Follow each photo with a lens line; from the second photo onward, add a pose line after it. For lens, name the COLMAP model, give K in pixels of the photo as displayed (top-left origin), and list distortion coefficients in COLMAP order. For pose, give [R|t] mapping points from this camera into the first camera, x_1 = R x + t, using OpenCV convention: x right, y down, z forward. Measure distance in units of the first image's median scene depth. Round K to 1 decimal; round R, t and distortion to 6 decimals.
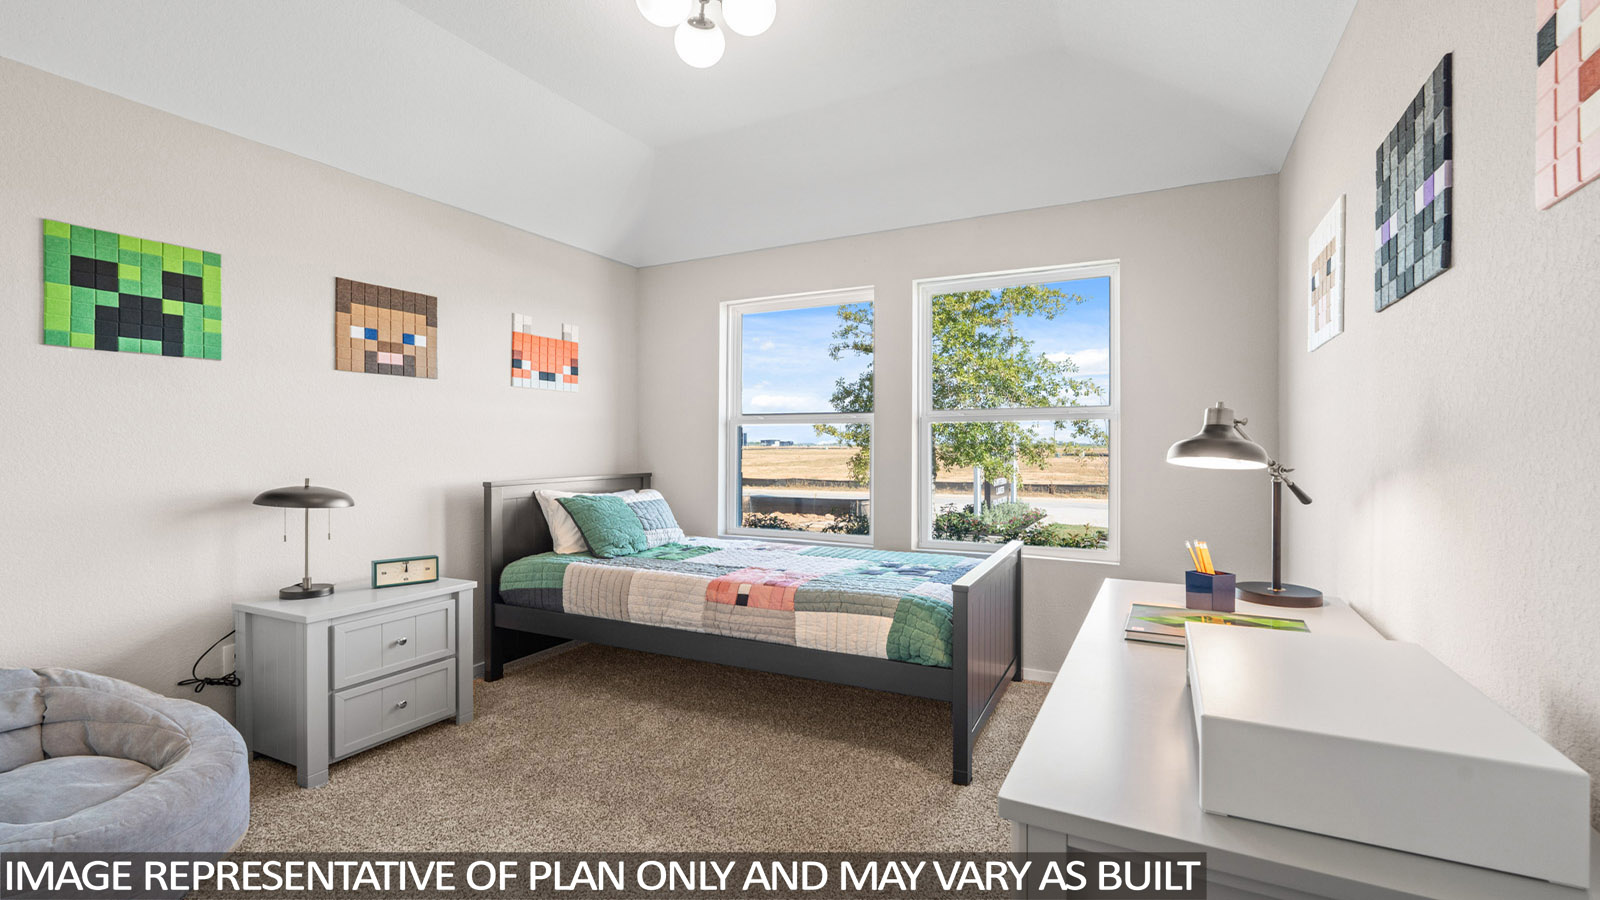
lens RADIAL K [[703.1, 0, 794.9], [0, 703.1, 453.5], [0, 0, 1]] dist [-0.000837, 0.000174]
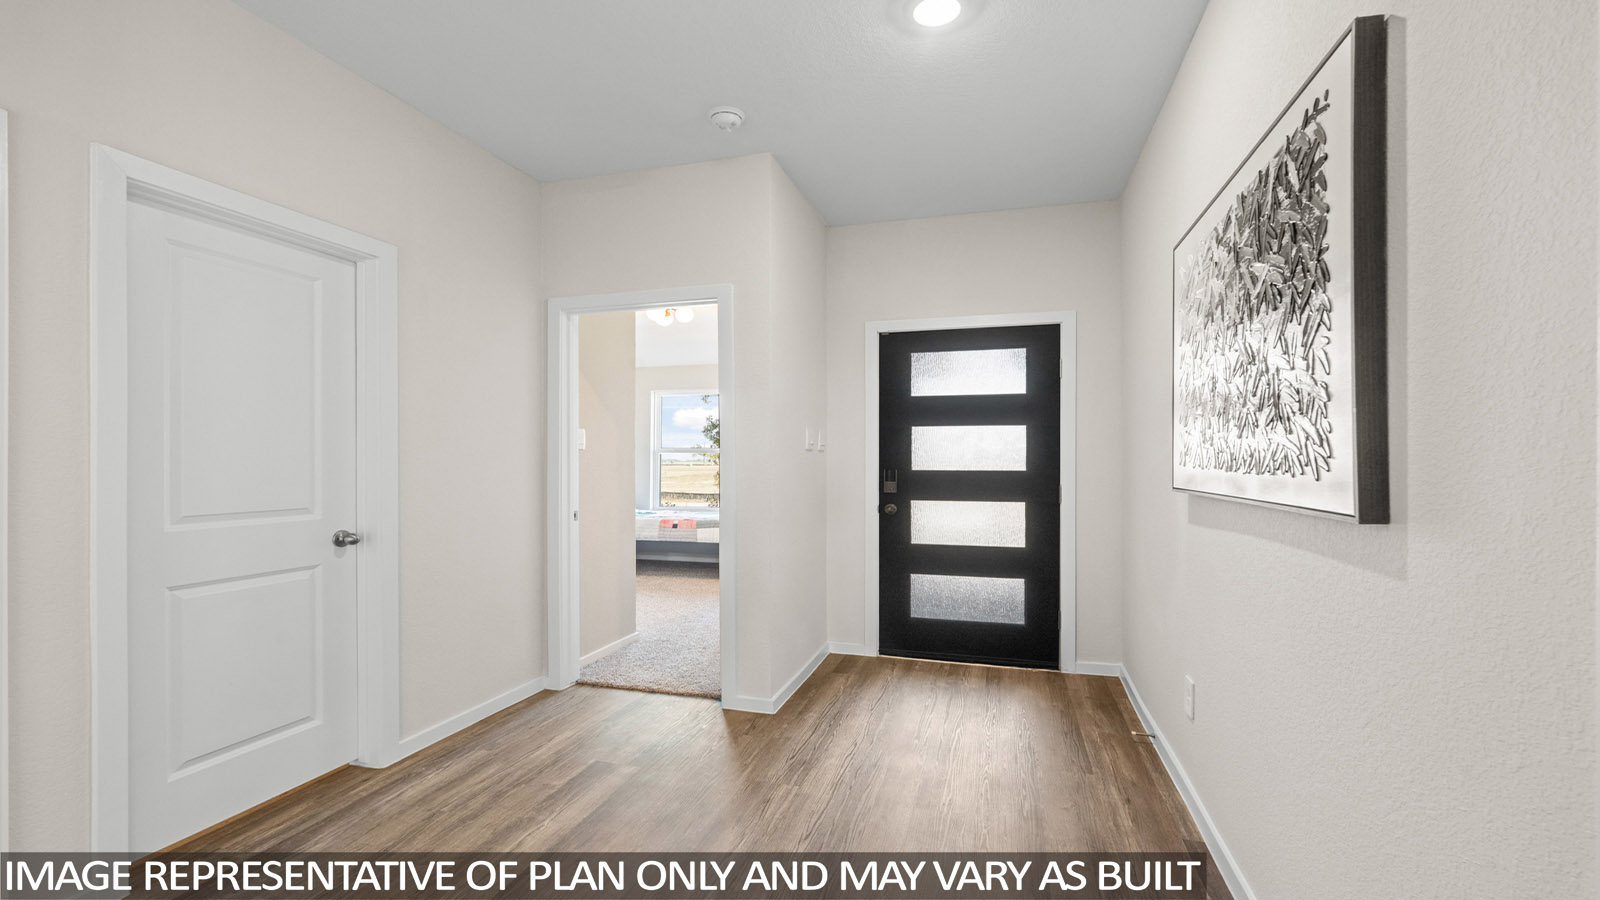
lens RADIAL K [[703.1, 0, 794.9], [0, 703.1, 453.5], [0, 0, 1]] dist [-0.000837, 0.000174]
pose [[0.981588, 0.002702, 0.190992, -0.083398], [0.001656, 0.999742, -0.022655, 0.003389], [-0.191004, 0.022554, 0.981330, -0.965833]]
